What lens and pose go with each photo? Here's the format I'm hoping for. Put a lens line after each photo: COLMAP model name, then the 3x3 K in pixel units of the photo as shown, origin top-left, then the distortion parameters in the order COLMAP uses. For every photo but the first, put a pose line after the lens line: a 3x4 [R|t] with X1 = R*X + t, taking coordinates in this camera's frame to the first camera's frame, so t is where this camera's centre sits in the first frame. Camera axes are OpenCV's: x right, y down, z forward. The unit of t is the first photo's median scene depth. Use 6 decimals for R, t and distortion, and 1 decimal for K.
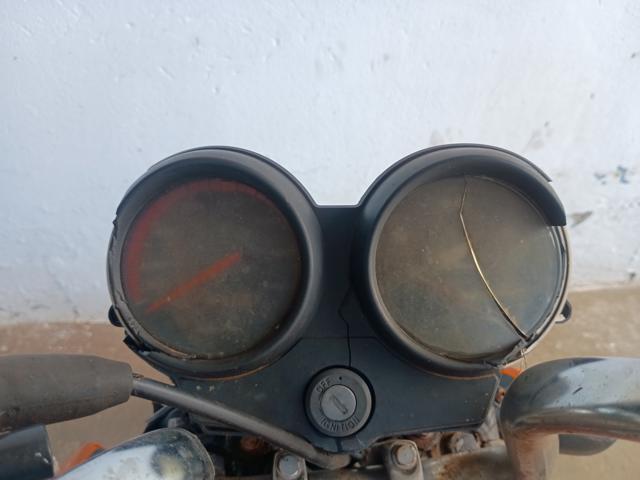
lens RADIAL K [[533.5, 0, 323.1], [0, 533.5, 239.2], [0, 0, 1]] dist [0.051742, -0.076029]
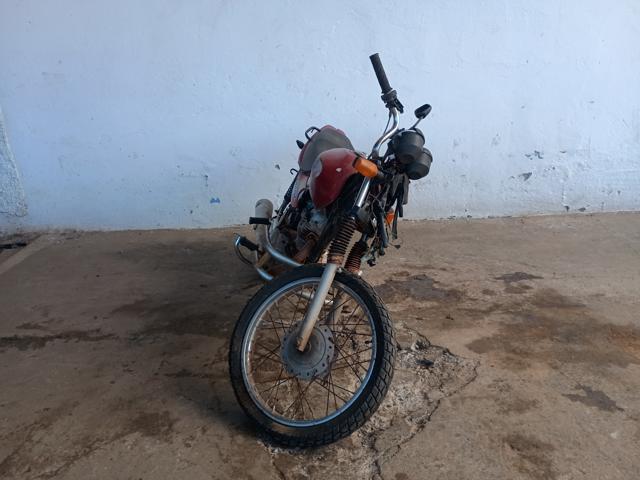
lens RADIAL K [[533.5, 0, 322.5], [0, 533.5, 241.6], [0, 0, 1]] dist [0.051742, -0.076029]
pose [[0.969968, -0.071318, -0.232543, 0.134776], [-0.012526, 0.940135, -0.340573, 1.165038], [0.242910, 0.333258, 0.911007, -1.444250]]
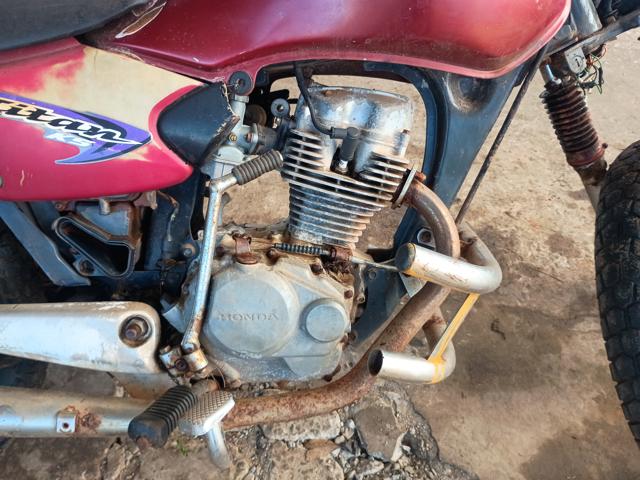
lens RADIAL K [[533.5, 0, 325.2], [0, 533.5, 240.7], [0, 0, 1]] dist [0.051742, -0.076029]
pose [[0.982080, 0.059823, -0.178718, 0.018592], [-0.035980, 0.990357, 0.133788, 0.559478], [0.184999, -0.124960, 0.974762, -0.459099]]
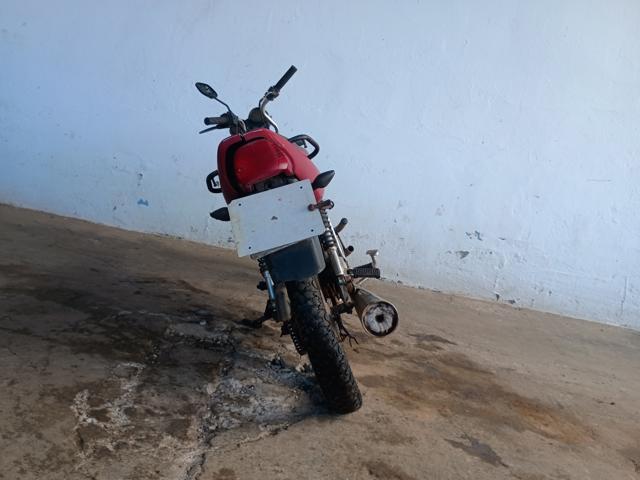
lens RADIAL K [[533.5, 0, 318.7], [0, 533.5, 240.6], [0, 0, 1]] dist [0.051742, -0.076029]
pose [[0.978978, 0.125795, -0.160552, 0.239315], [-0.190957, 0.841882, -0.504748, 1.332087], [0.071671, 0.524796, 0.848206, -1.182975]]
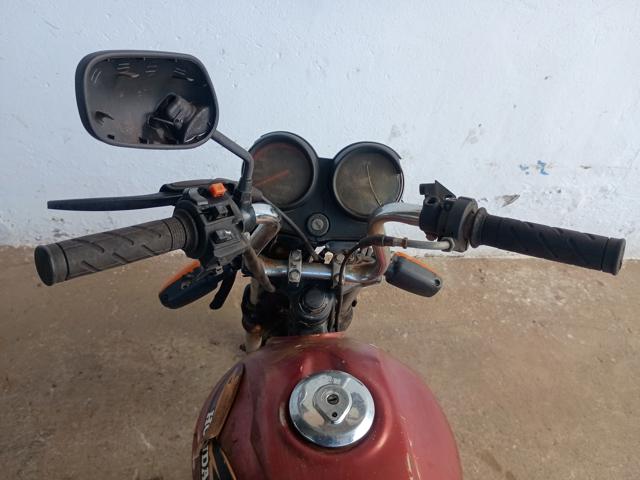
lens RADIAL K [[533.5, 0, 322.0], [0, 533.5, 237.8], [0, 0, 1]] dist [0.051742, -0.076029]
pose [[0.997385, 0.069892, -0.018396, 0.064109], [-0.069202, 0.996959, 0.035817, 0.040212], [0.020843, -0.034451, 0.999189, -0.320522]]
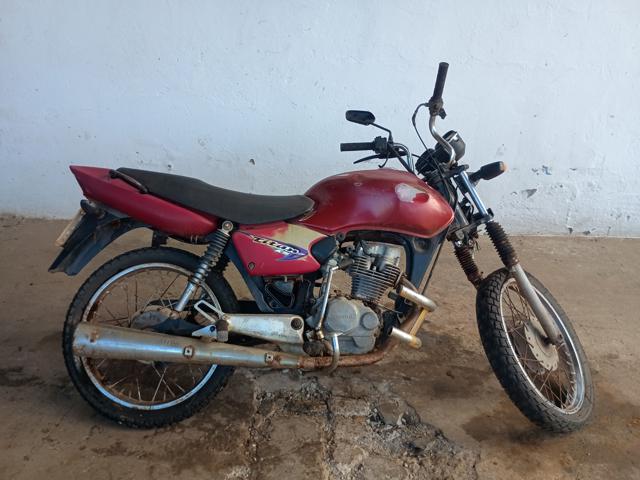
lens RADIAL K [[533.5, 0, 317.9], [0, 533.5, 239.4], [0, 0, 1]] dist [0.051742, -0.076029]
pose [[0.981334, 0.010349, -0.192033, 0.055679], [-0.063524, 0.959946, -0.272890, 0.854568], [0.181517, 0.279995, 0.942685, -1.243460]]
